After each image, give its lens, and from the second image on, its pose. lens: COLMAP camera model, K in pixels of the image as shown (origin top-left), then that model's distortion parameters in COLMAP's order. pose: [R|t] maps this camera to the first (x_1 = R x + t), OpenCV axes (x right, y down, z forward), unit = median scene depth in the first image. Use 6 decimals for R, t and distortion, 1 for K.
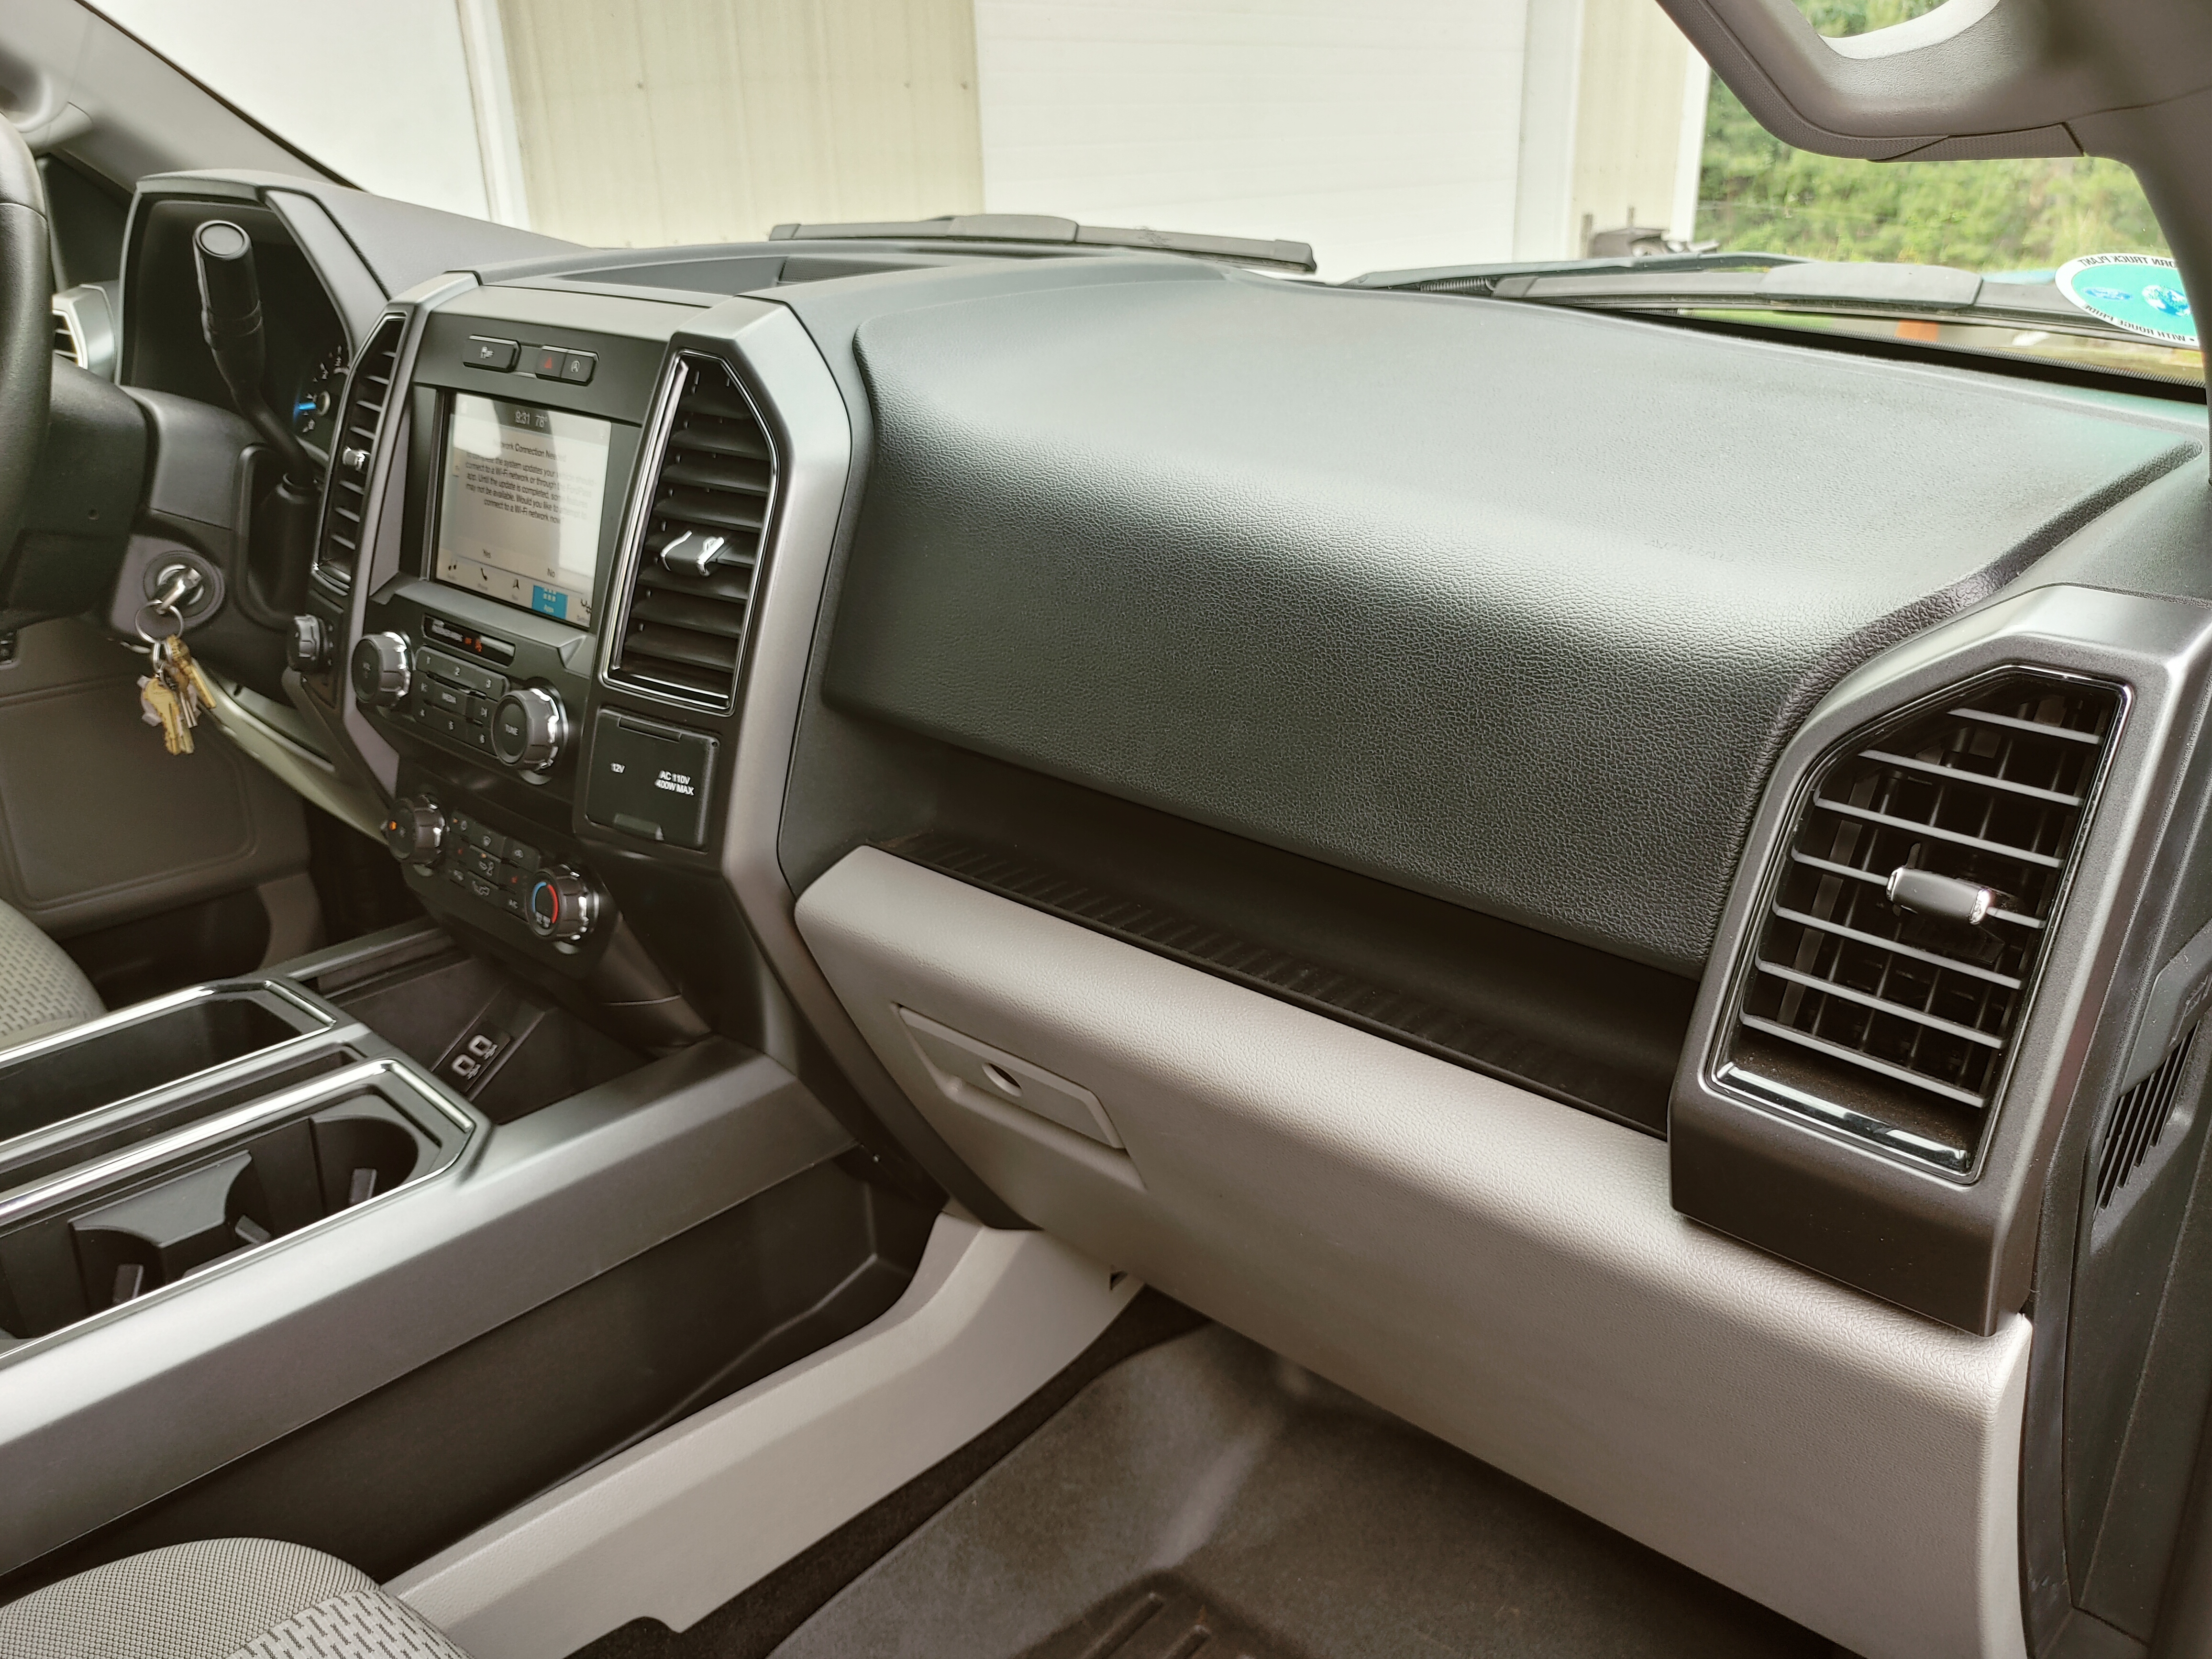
lens RADIAL K [[1717.4, 0, 1109.6], [0, 1717.4, 891.3], [0, 0, 1]] dist [0.017841, 0.003763]
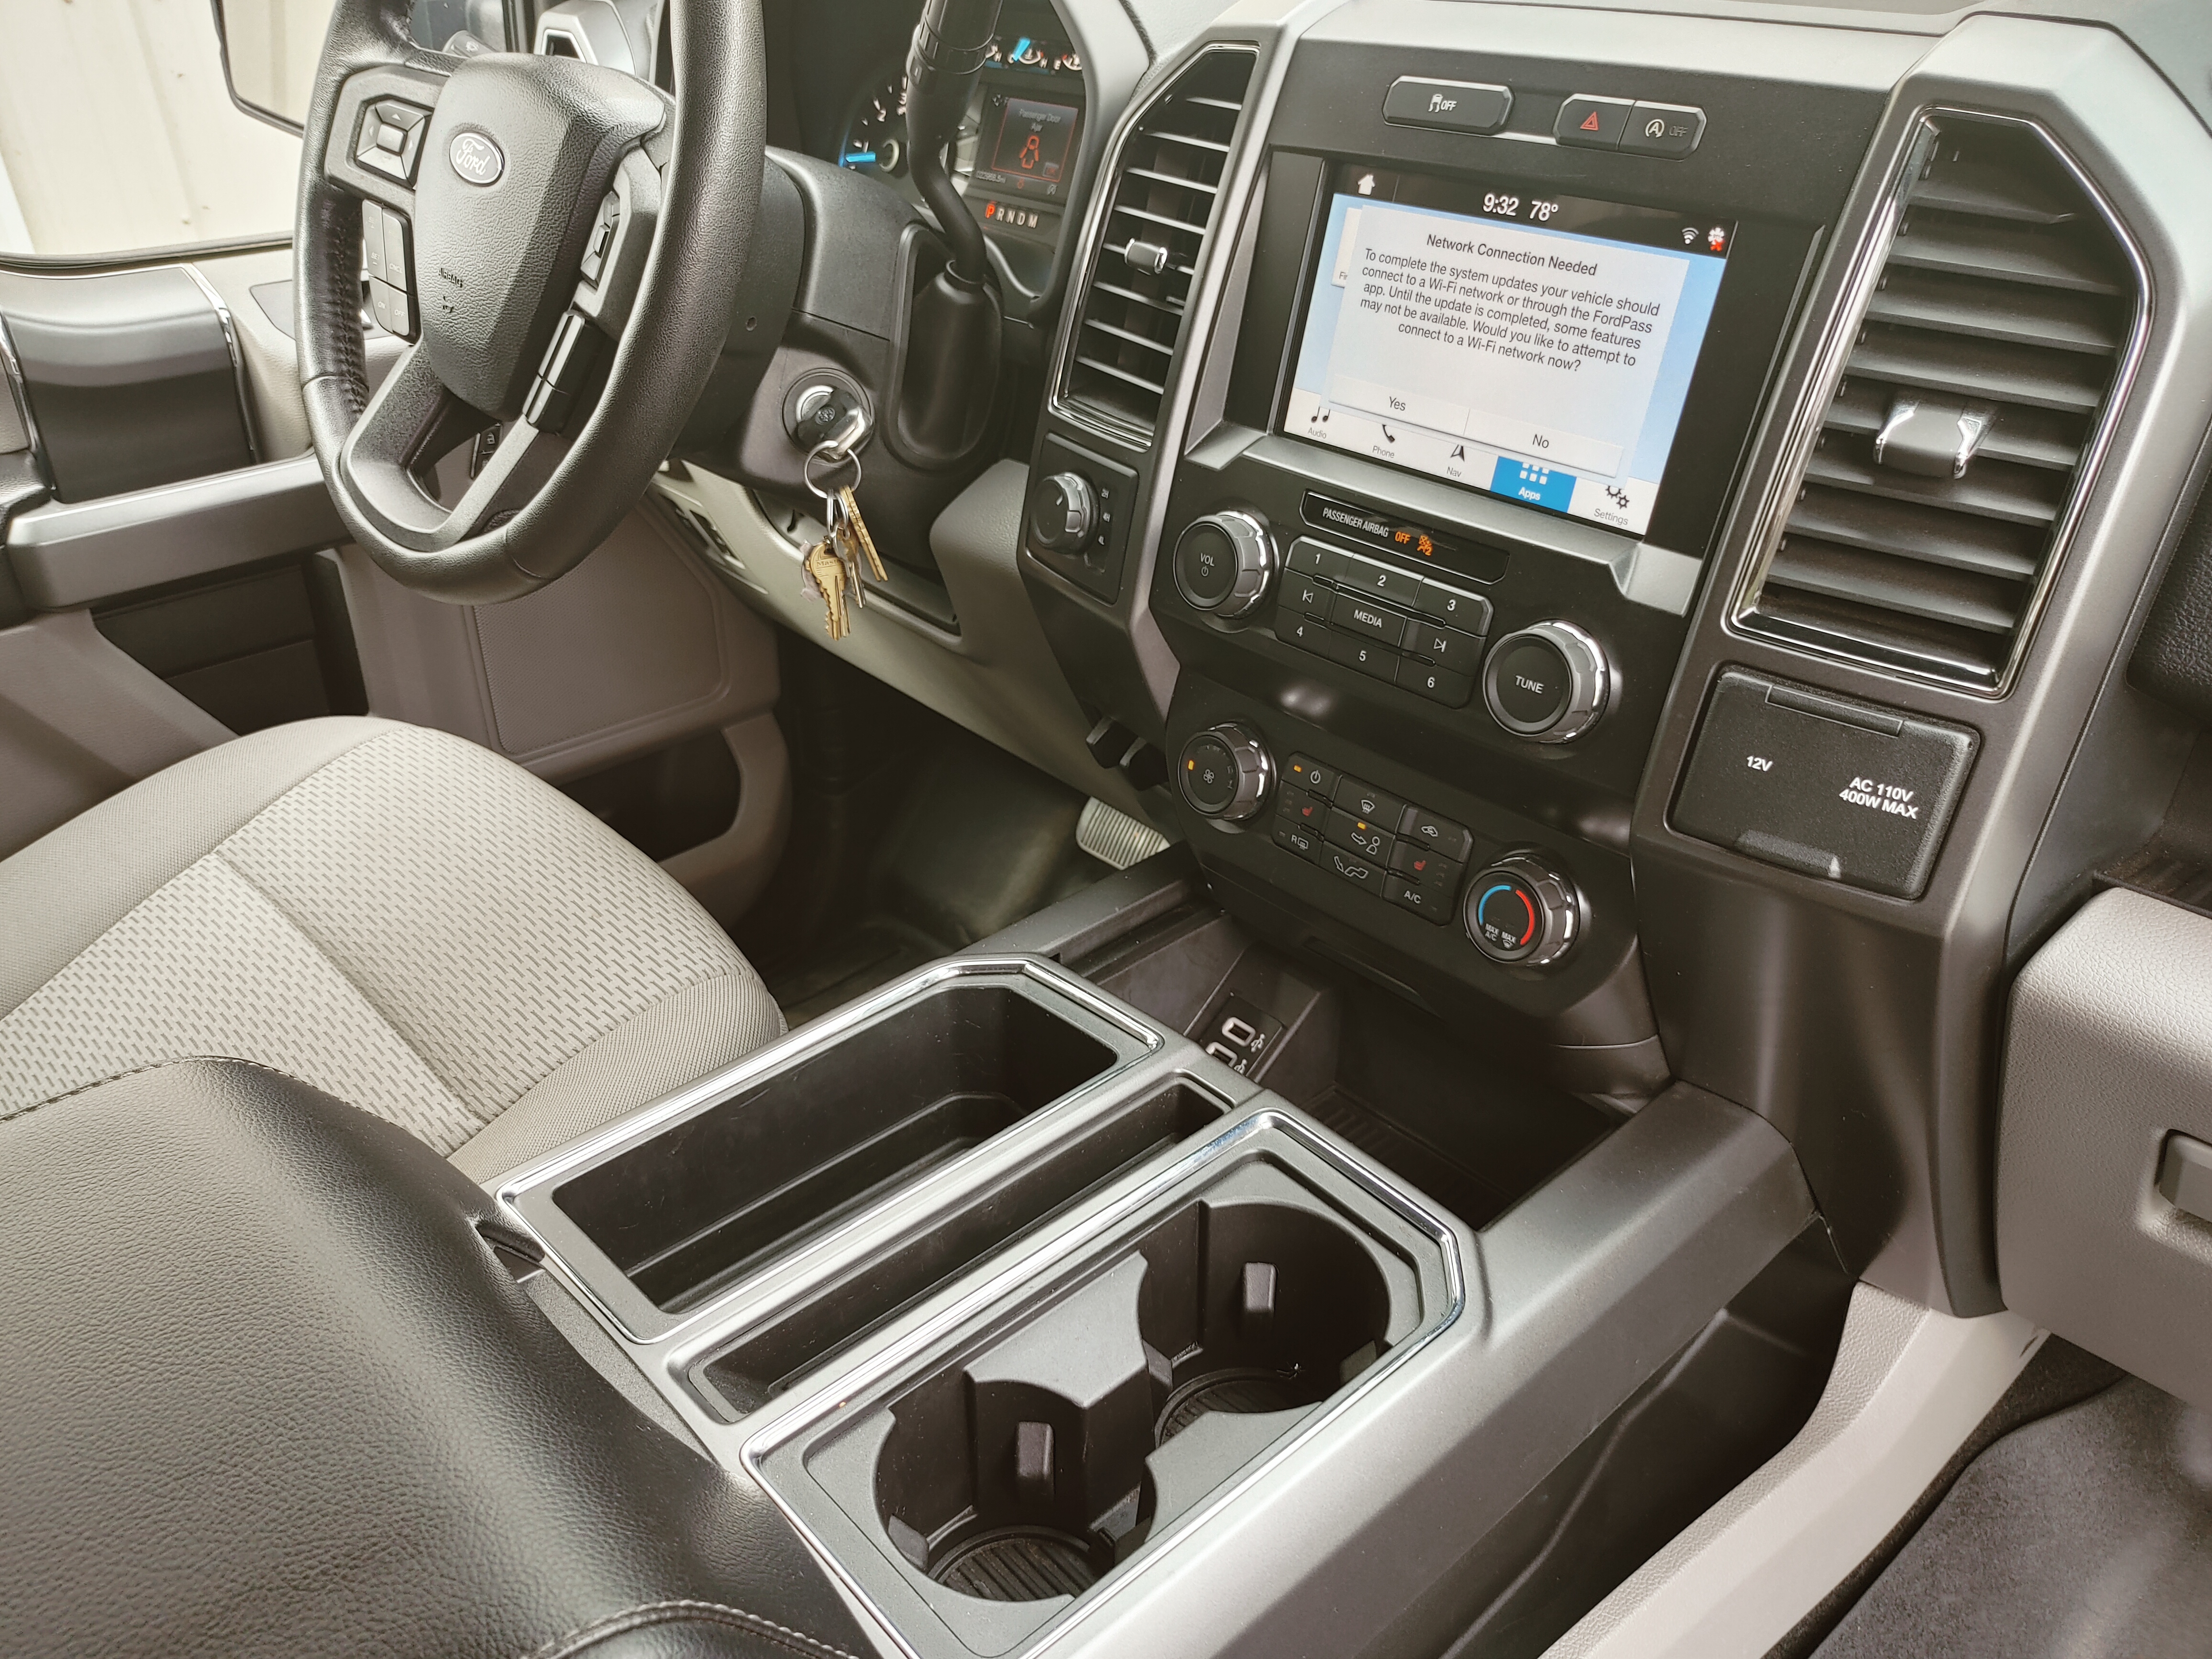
lens RADIAL K [[1672.7, 0, 1104.7], [0, 1672.7, 871.9], [0, 0, 1]] dist [0.013342, -0.009803]
pose [[0.997137, 0.035512, -0.066756, -0.425075], [-0.025845, 0.989747, 0.140475, -0.098621], [0.071060, -0.138347, 0.987831, 0.285015]]
